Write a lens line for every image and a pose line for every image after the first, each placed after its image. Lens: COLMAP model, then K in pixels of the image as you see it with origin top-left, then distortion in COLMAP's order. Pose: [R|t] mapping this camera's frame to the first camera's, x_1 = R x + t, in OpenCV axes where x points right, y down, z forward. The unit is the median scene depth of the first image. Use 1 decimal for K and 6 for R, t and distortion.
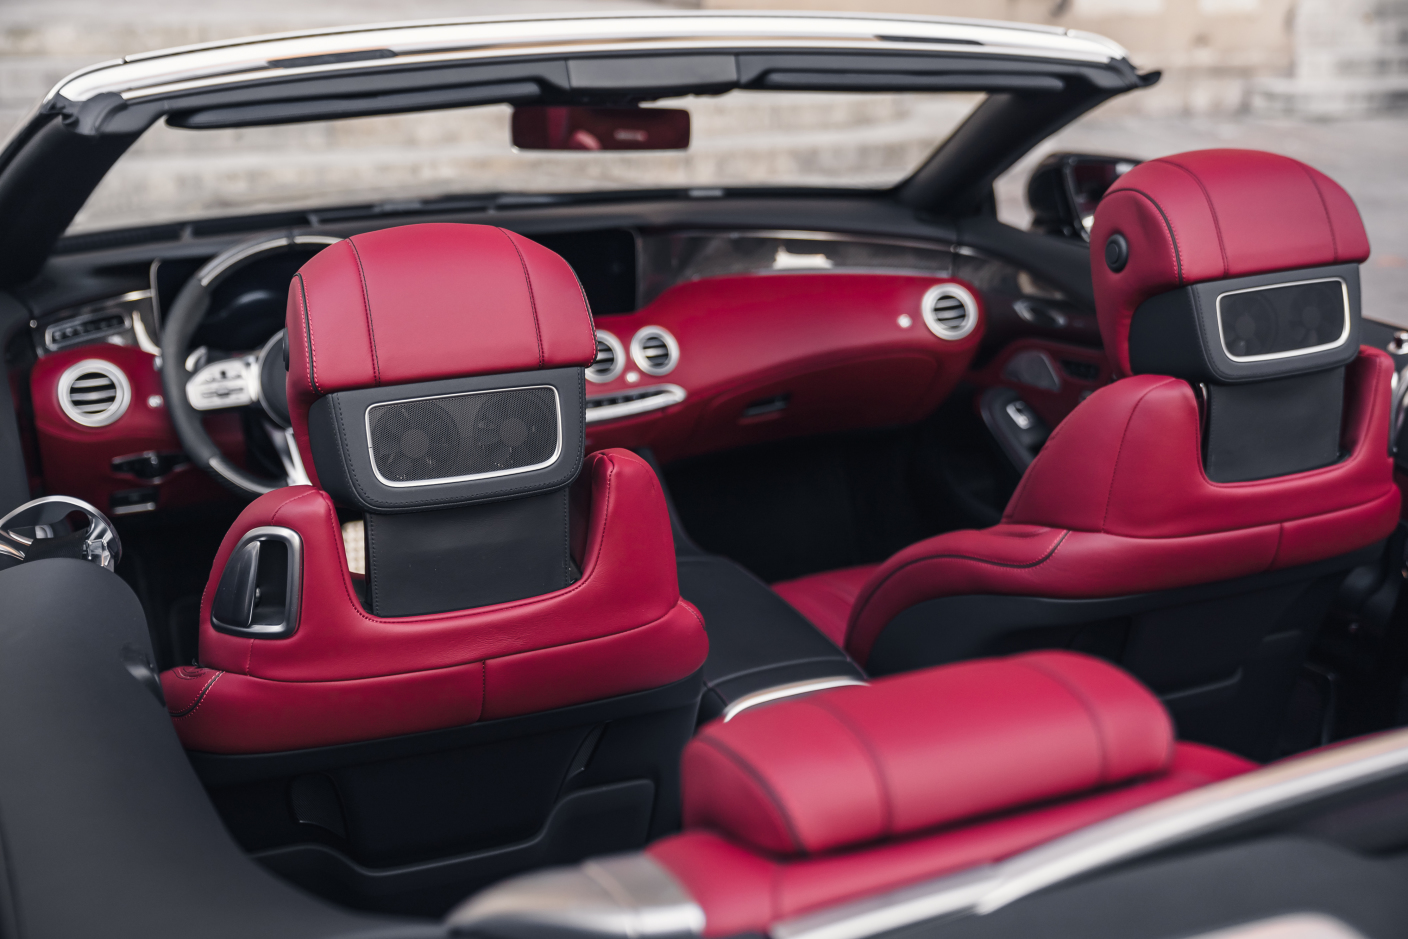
lens RADIAL K [[1566.9, 0, 698.1], [0, 1566.9, 466.5], [0, 0, 1]] dist [-0.032922, 0.000000]
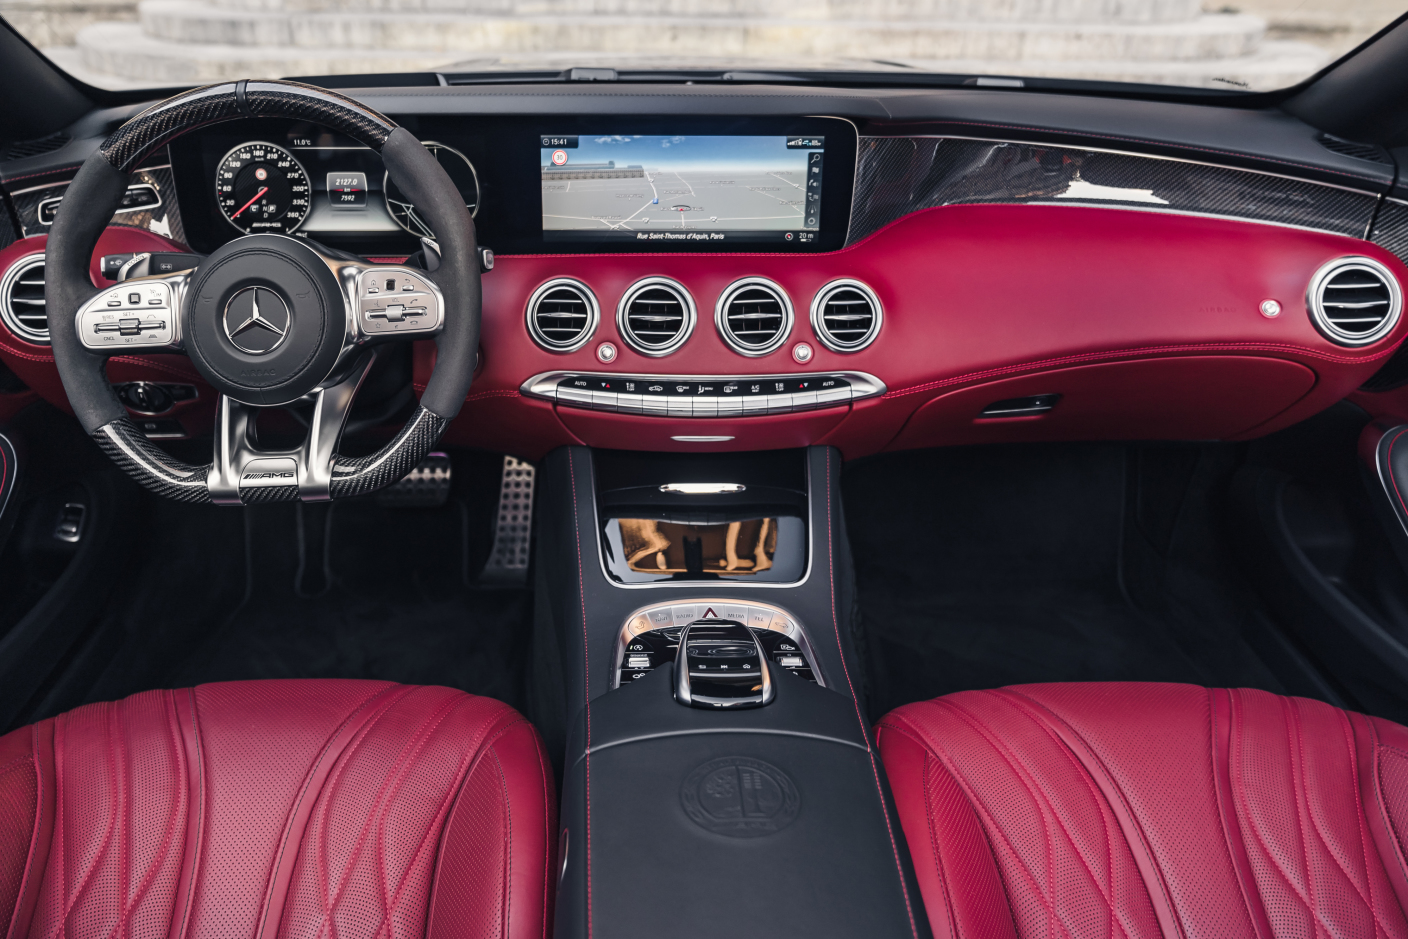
lens RADIAL K [[977.9, 0, 696.5], [0, 977.9, 470.7], [0, 0, 1]] dist [-0.022734, 0.014186]
pose [[0.940302, 0.174424, -0.292247, 0.044090], [-0.117919, 0.972468, 0.201002, -0.086779], [0.319261, -0.154541, 0.934981, 0.600085]]
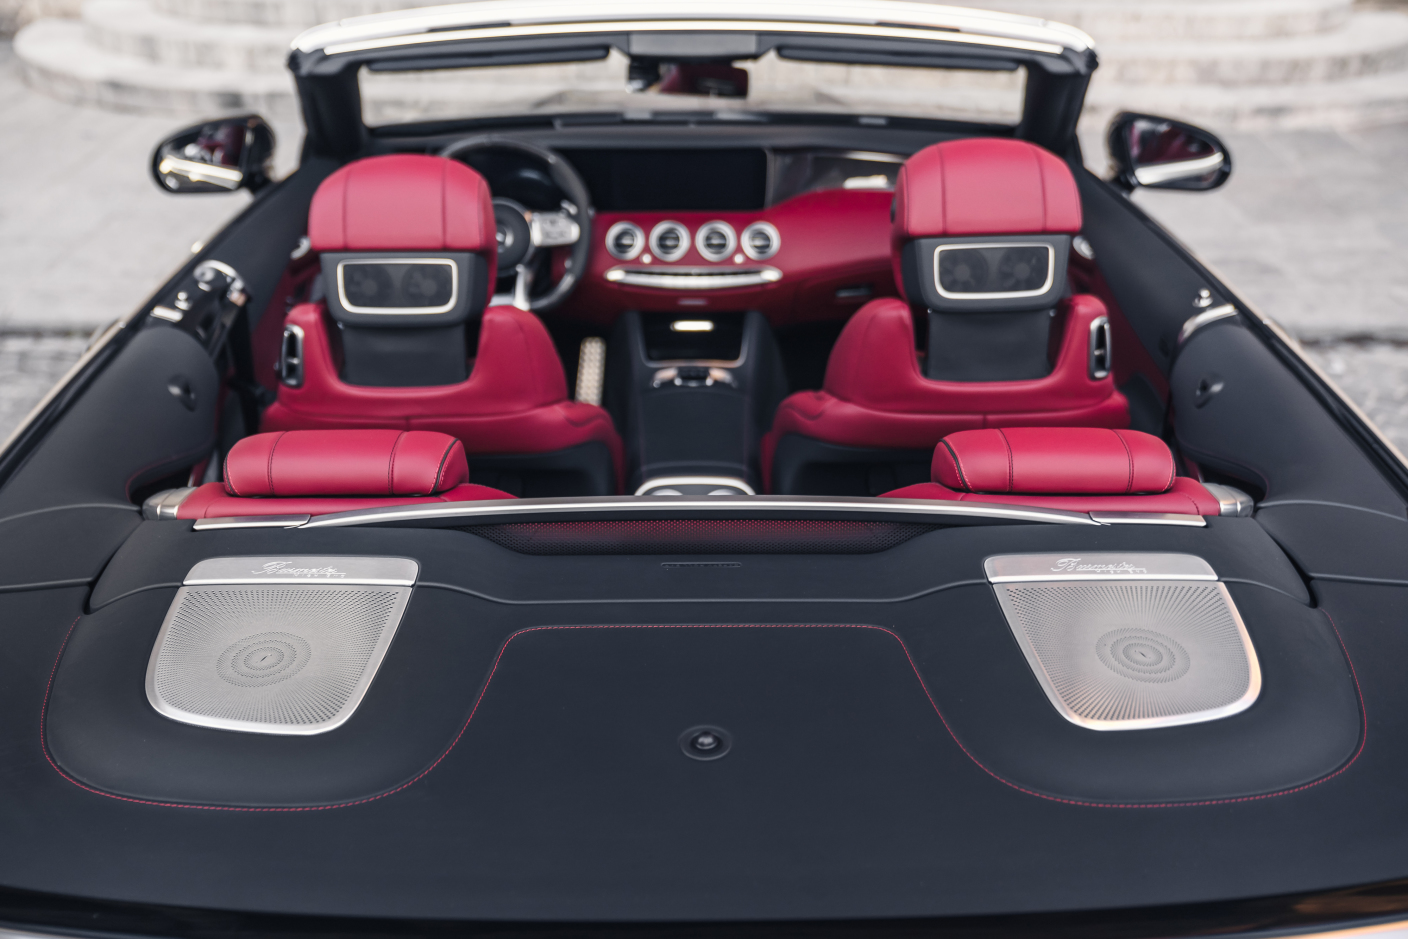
lens RADIAL K [[1380.9, 0, 718.7], [0, 1380.9, 467.7], [0, 0, 1]] dist [0.044646, 0.000000]
pose [[0.929620, 0.156639, -0.333573, 0.380966], [-0.118164, 0.984075, 0.132793, -0.035695], [0.349061, -0.084031, 0.933325, -0.165124]]
